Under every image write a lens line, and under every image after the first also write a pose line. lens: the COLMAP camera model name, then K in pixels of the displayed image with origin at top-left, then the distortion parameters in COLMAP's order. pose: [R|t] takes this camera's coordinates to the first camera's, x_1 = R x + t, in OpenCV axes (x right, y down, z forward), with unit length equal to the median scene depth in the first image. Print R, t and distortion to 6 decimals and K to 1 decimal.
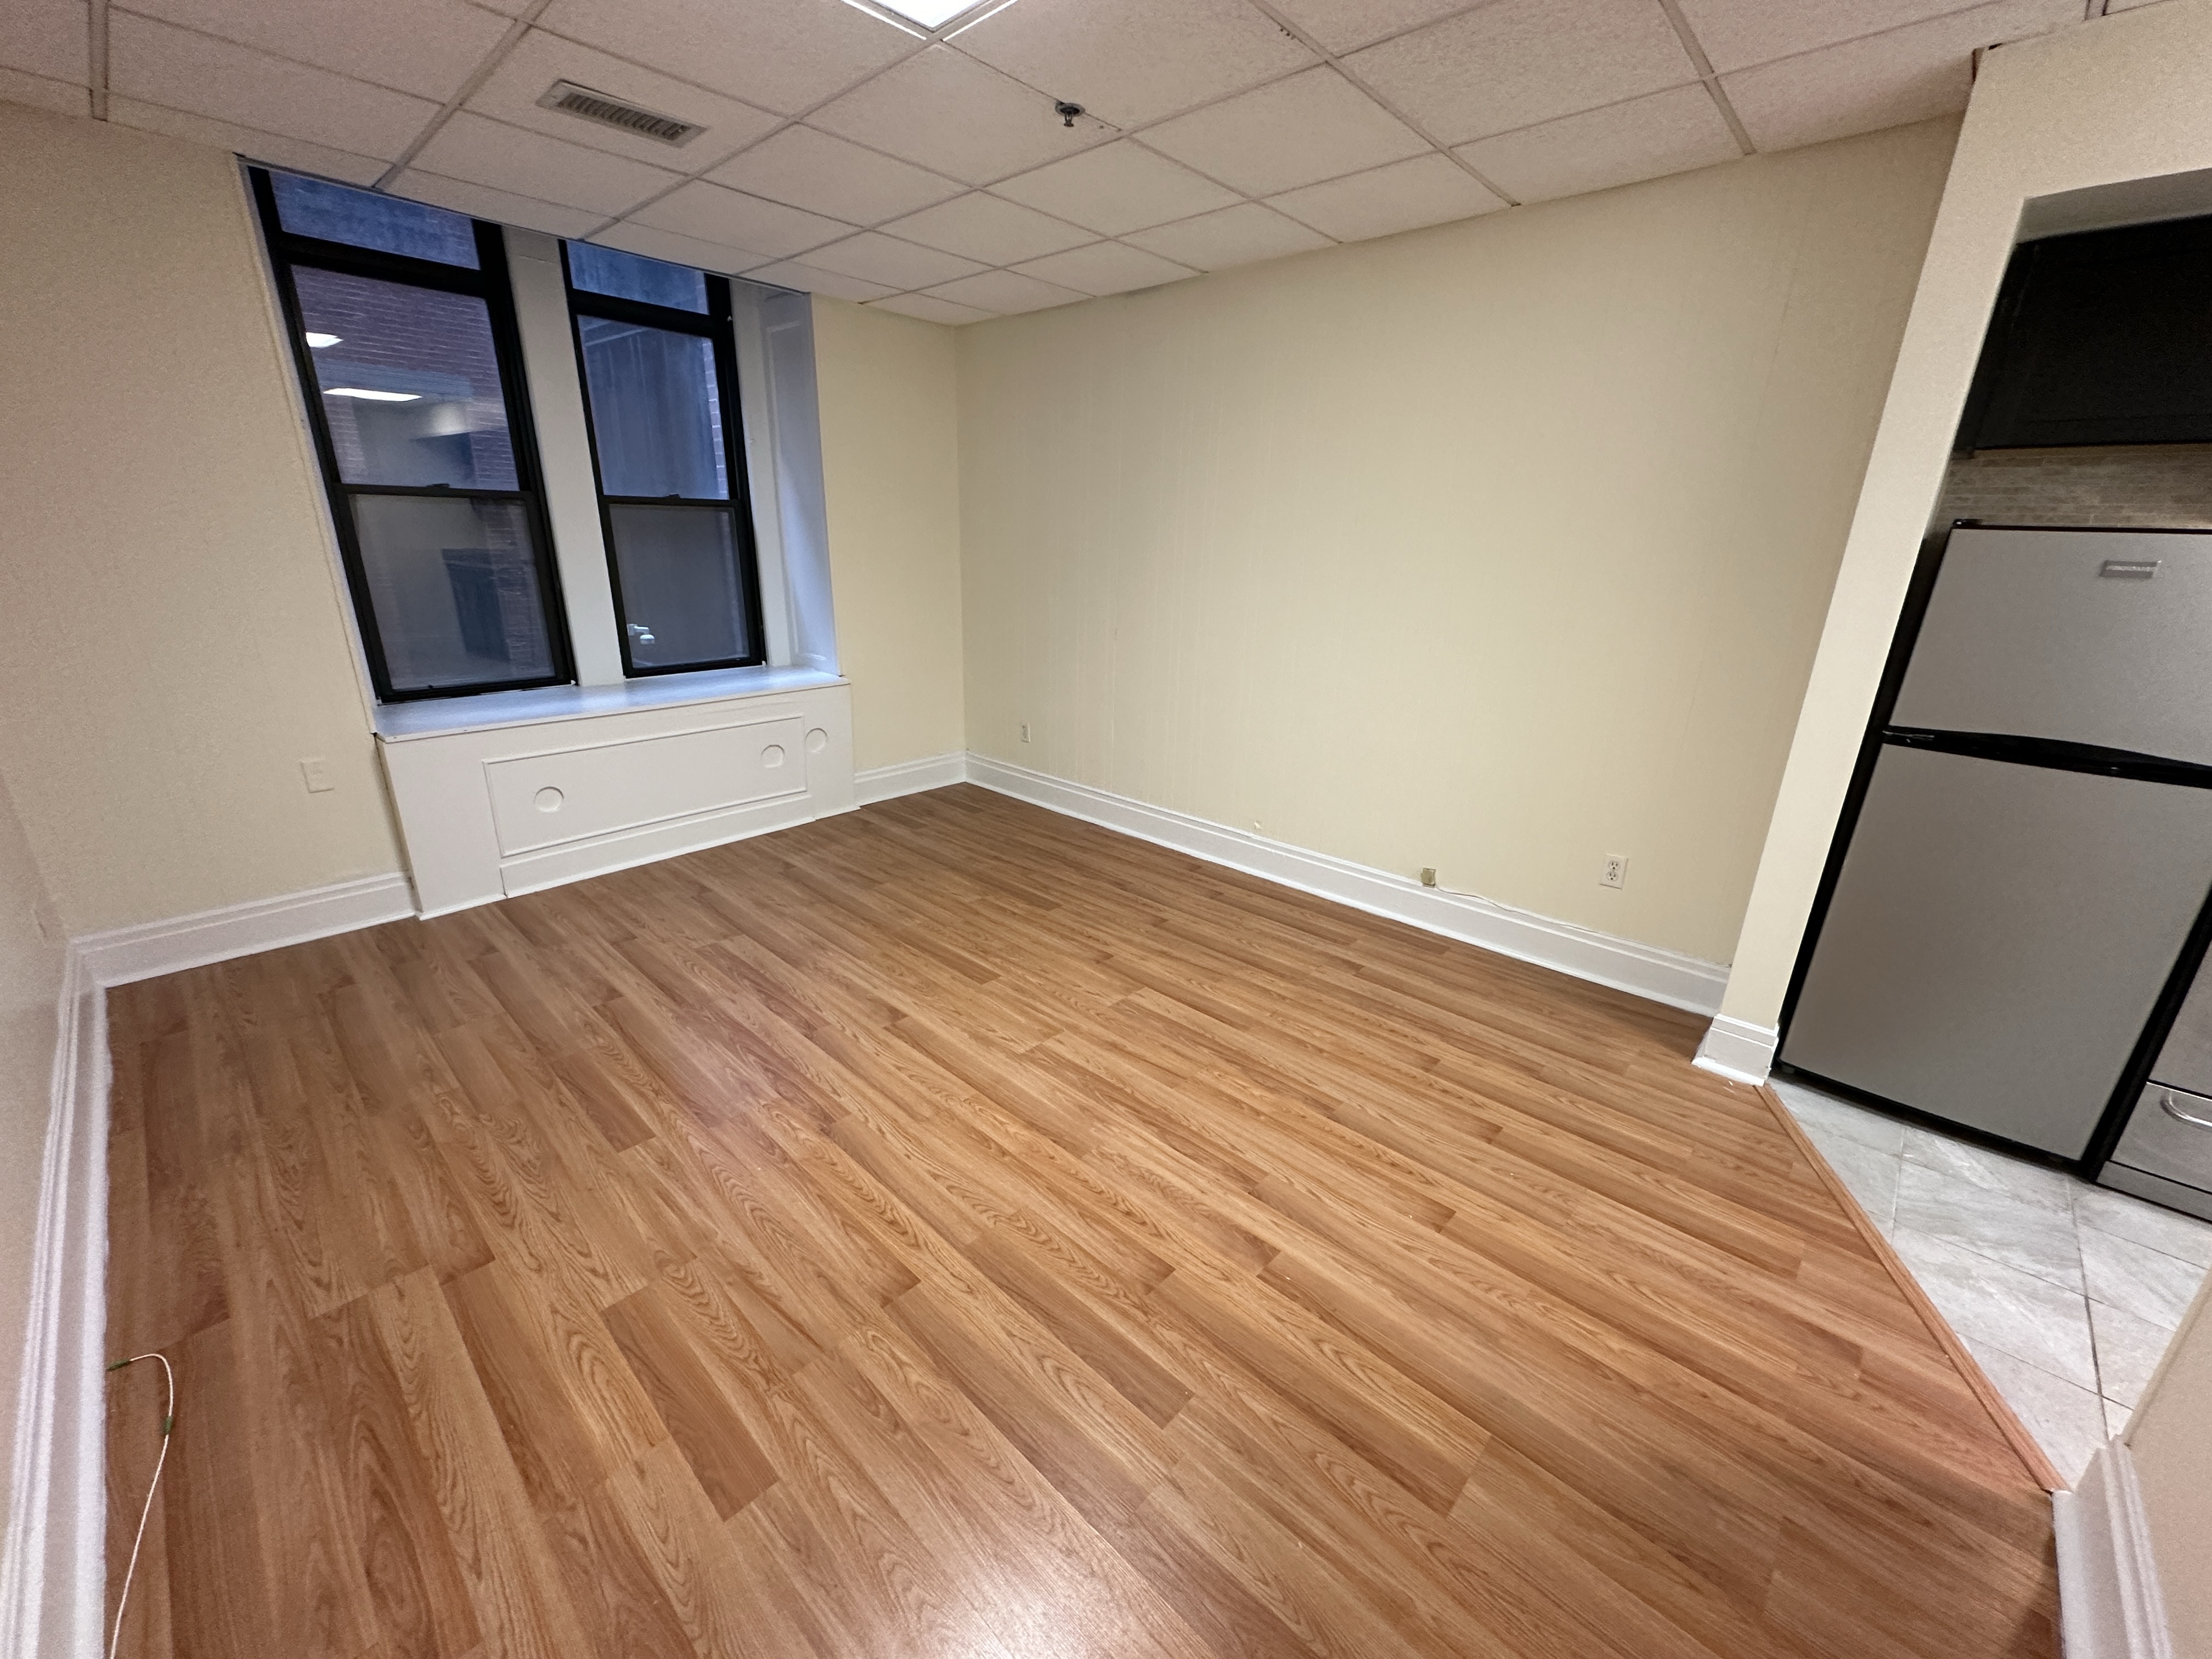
lens RADIAL K [[877.6, 0, 1109.1], [0, 877.6, 827.9], [0, 0, 1]] dist [-0.000490, -0.000353]
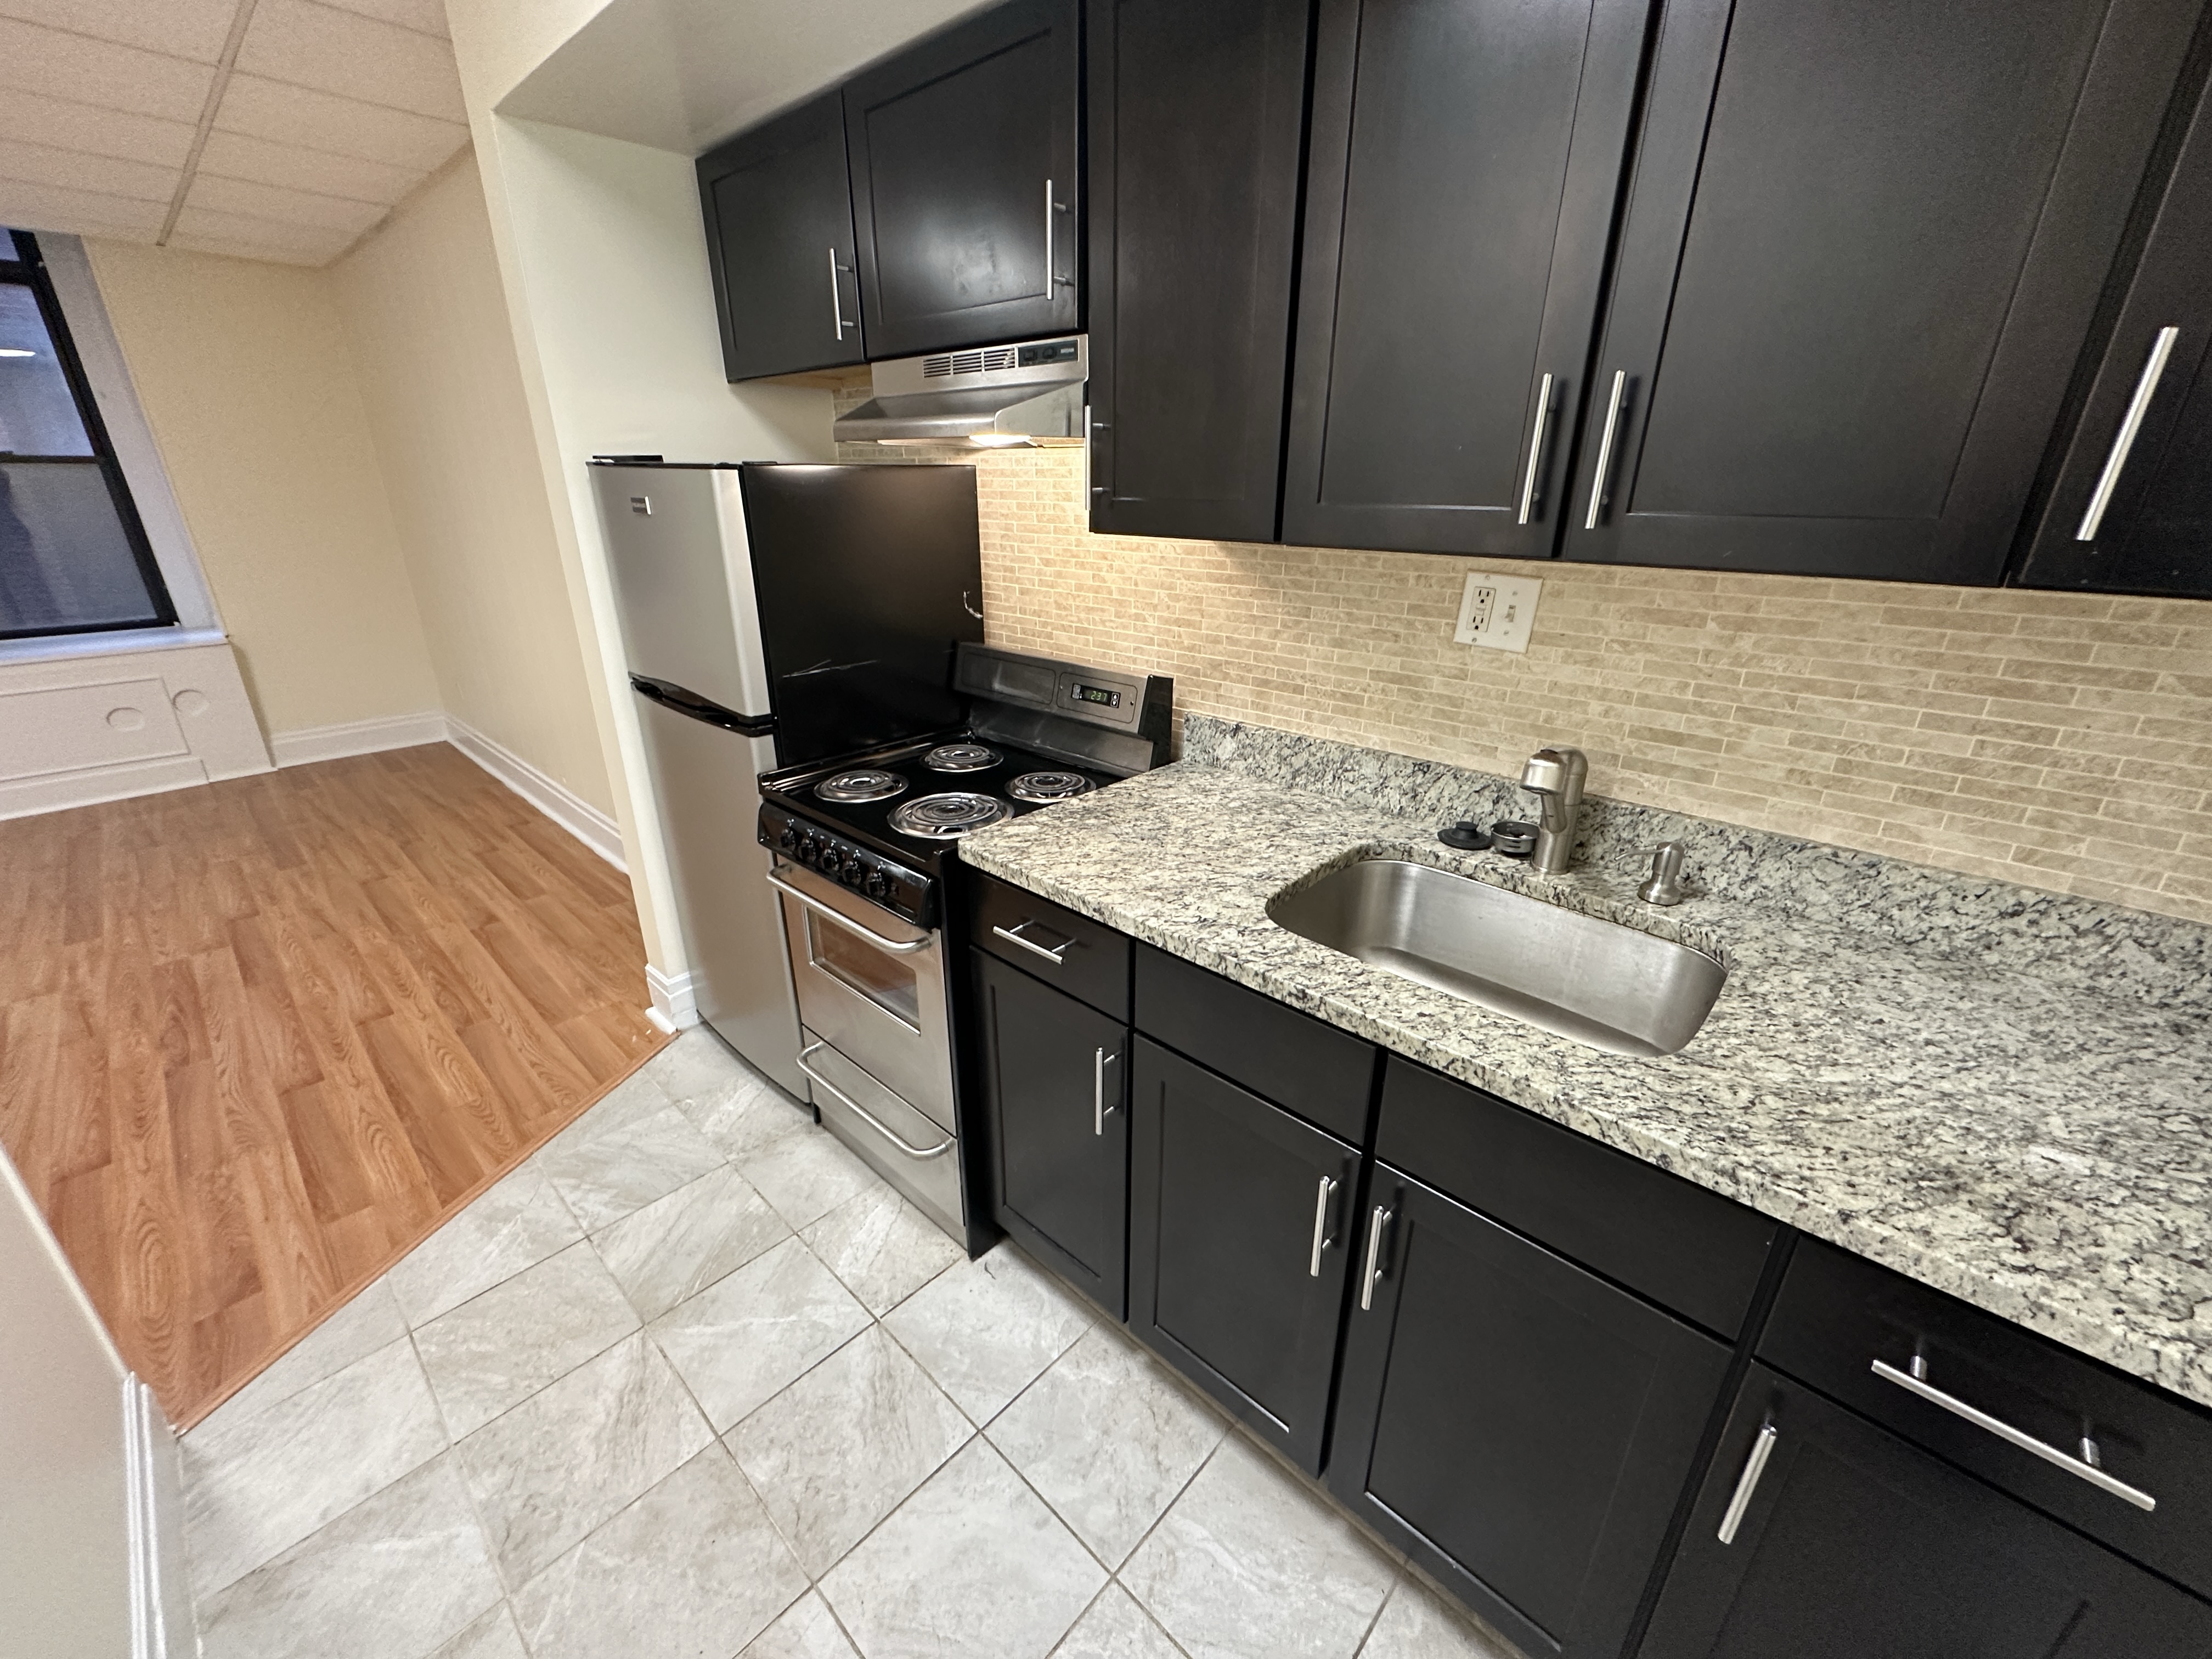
lens RADIAL K [[877.6, 0, 1109.1], [0, 877.6, 827.9], [0, 0, 1]] dist [-0.000490, -0.000353]
pose [[0.999827, -0.018579, -0.000473, 1.219310], [0.018577, 0.998387, 0.053651, 0.013508], [-0.000524, -0.053650, 0.998560, 0.007926]]
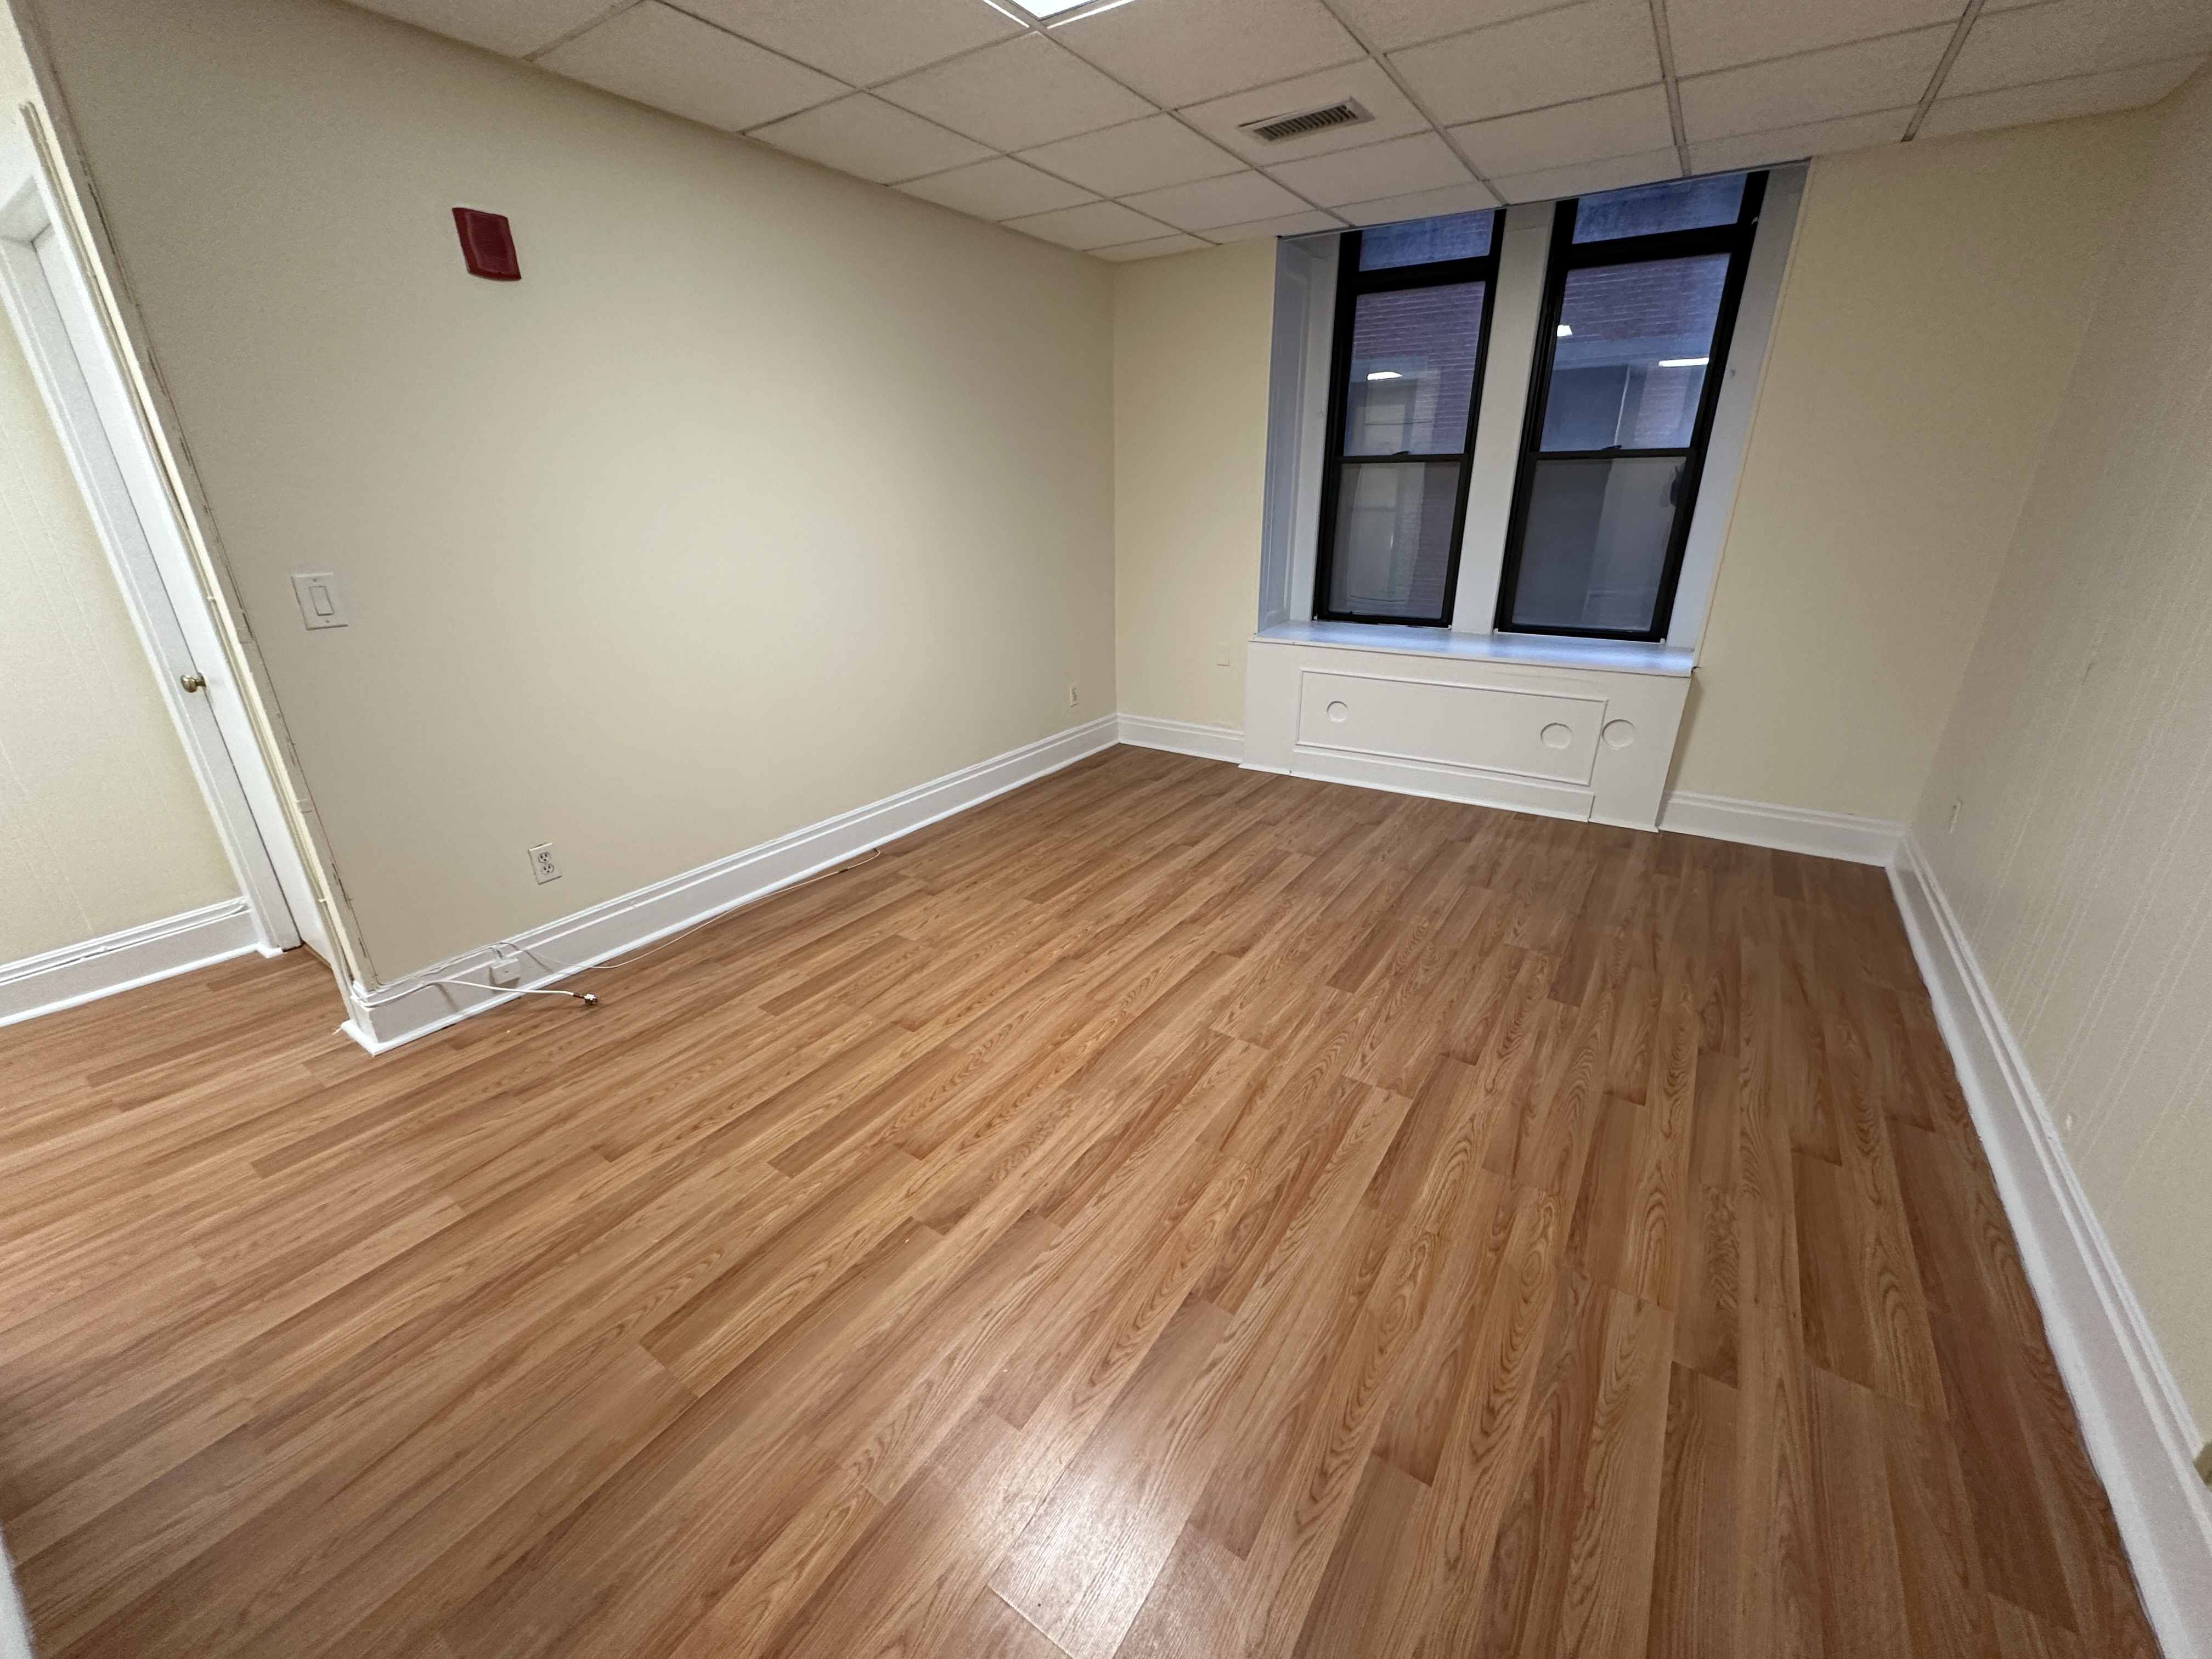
lens RADIAL K [[877.6, 0, 1109.1], [0, 877.6, 827.9], [0, 0, 1]] dist [-0.000490, -0.000353]
pose [[0.158043, 0.336552, -0.928308, 0.709760], [-0.302838, 0.911338, 0.278842, -0.181688], [0.939847, 0.237058, 0.245951, 0.609139]]
